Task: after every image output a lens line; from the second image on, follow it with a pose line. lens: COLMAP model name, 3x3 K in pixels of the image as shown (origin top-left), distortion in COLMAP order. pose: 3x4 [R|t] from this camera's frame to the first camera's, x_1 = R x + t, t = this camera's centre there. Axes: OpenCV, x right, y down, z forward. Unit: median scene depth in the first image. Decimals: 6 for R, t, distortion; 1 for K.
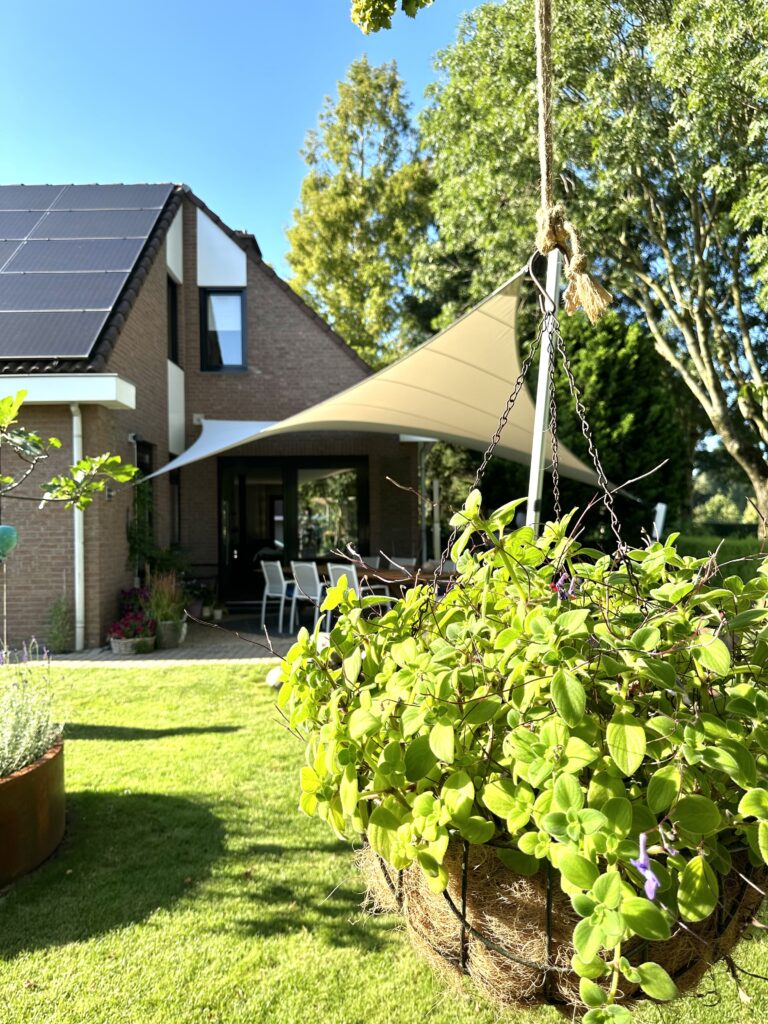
lens RADIAL K [[723.2, 0, 384.0], [0, 723.2, 512.0], [0, 0, 1]] dist [0.028472, -0.026348]
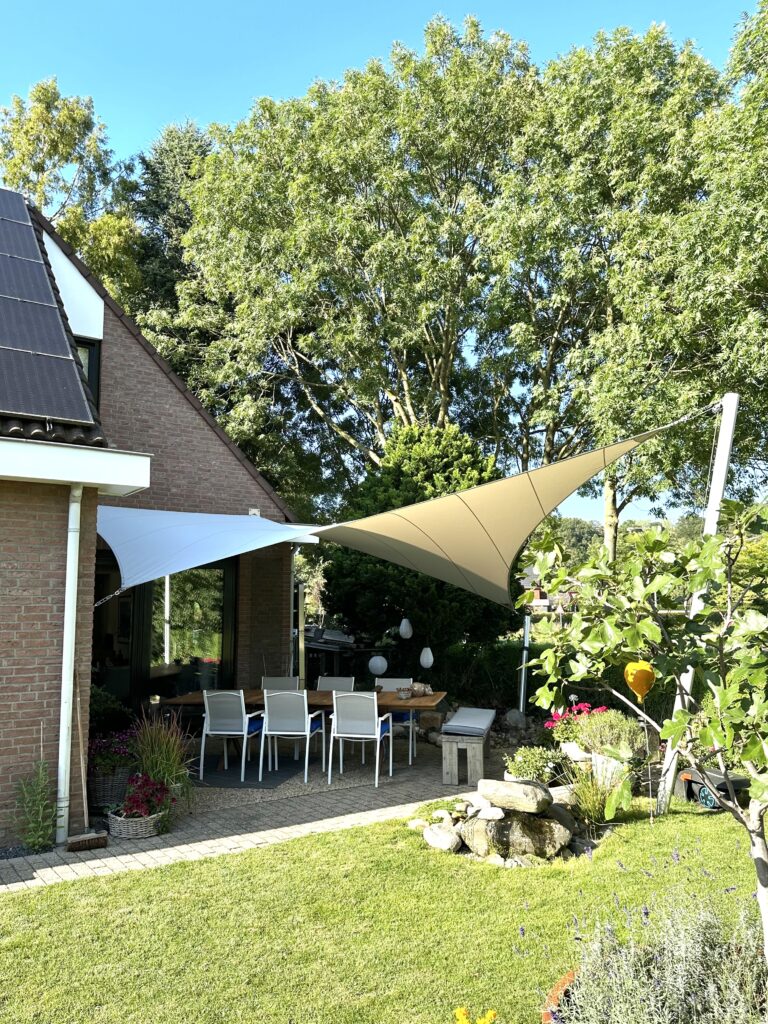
lens RADIAL K [[762.1, 0, 384.0], [0, 762.1, 512.0], [0, 0, 1]] dist [0.034575, -0.001796]
pose [[0.824772, 0.077406, 0.560142, -0.390891], [-0.014823, 0.993206, -0.115426, -0.026106], [-0.565271, 0.086897, 0.820316, 0.136263]]
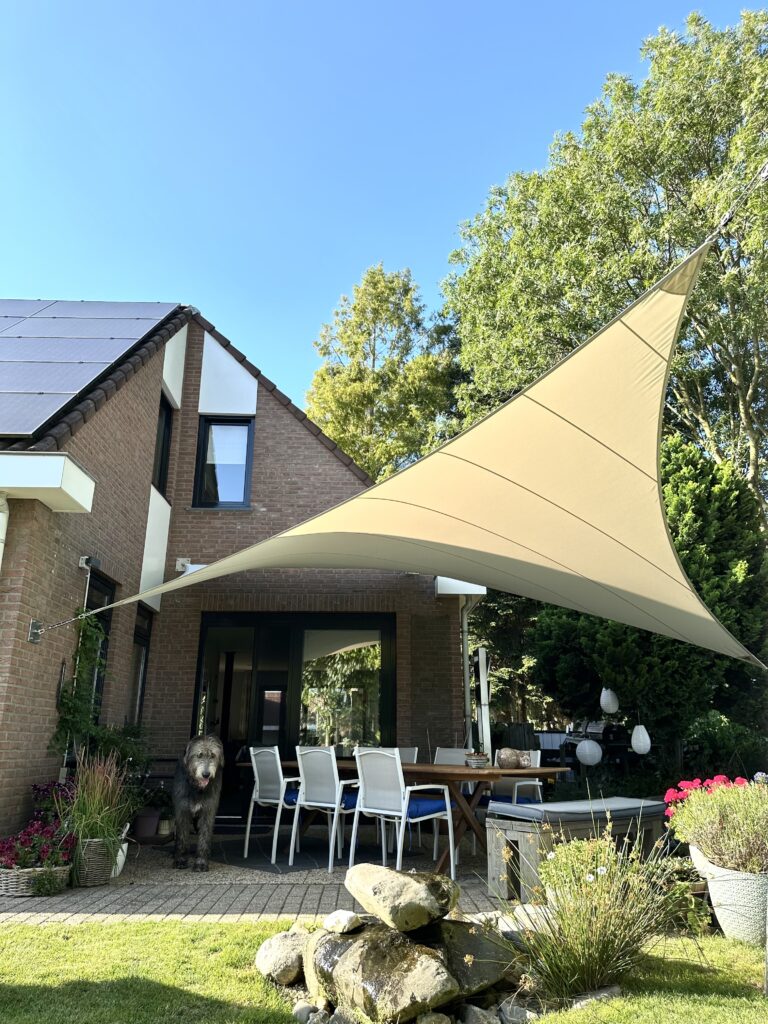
lens RADIAL K [[714.8, 0, 387.6], [0, 714.8, 523.5], [0, 0, 1]] dist [0.019535, -0.005961]
pose [[0.999713, 0.020764, 0.011950, -0.041966], [-0.016674, 0.961222, -0.275270, 0.038854], [-0.017202, 0.274991, 0.961293, 0.224925]]
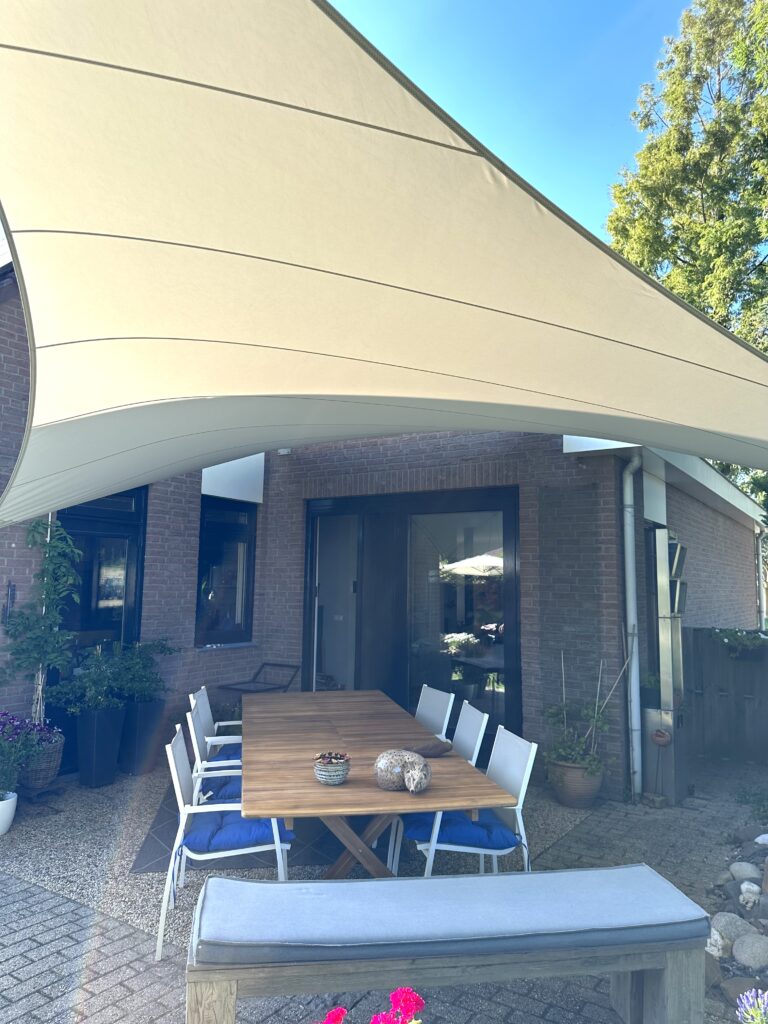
lens RADIAL K [[723.2, 0, 384.0], [0, 723.2, 512.0], [0, 0, 1]] dist [0.028472, -0.026348]
pose [[0.831530, -0.029380, -0.554702, 0.188002], [-0.014811, 0.997073, -0.075013, -0.017381], [0.555282, 0.070591, 0.828661, 0.480477]]
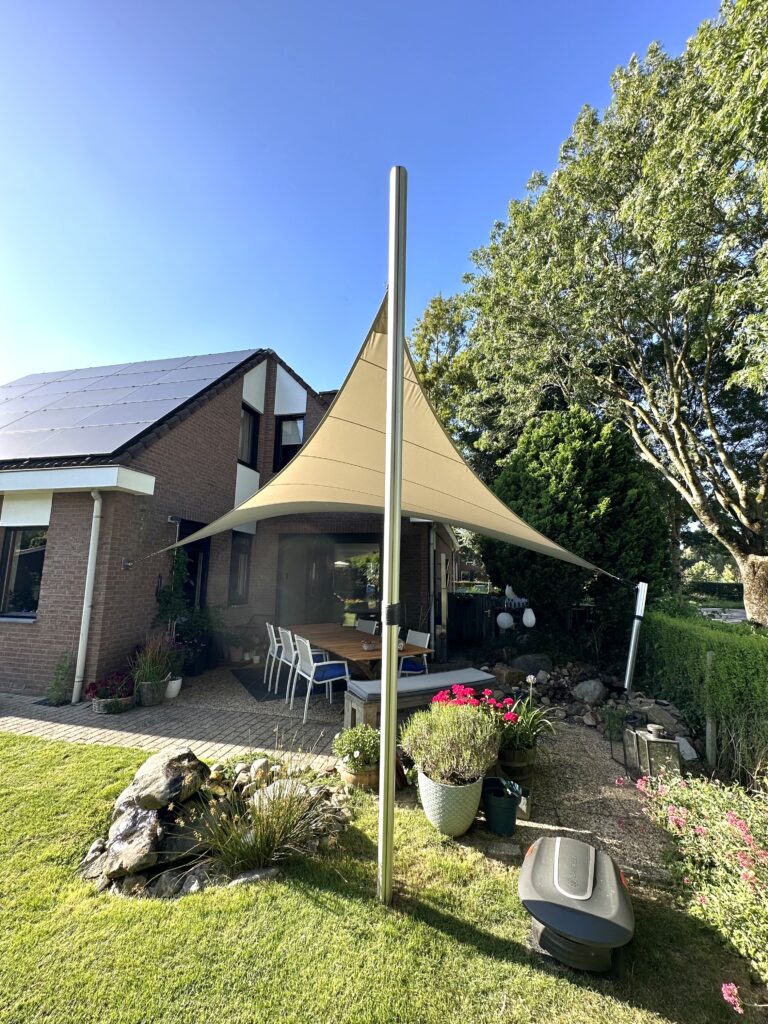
lens RADIAL K [[404.9, 0, 387.0], [0, 404.9, 514.3], [0, 0, 1]] dist [0.001665, 0.000125]
pose [[0.974665, -0.004526, -0.223624, 0.134485], [-0.023369, 0.992263, -0.121936, -0.024592], [0.222445, 0.124072, 0.967018, 0.299174]]
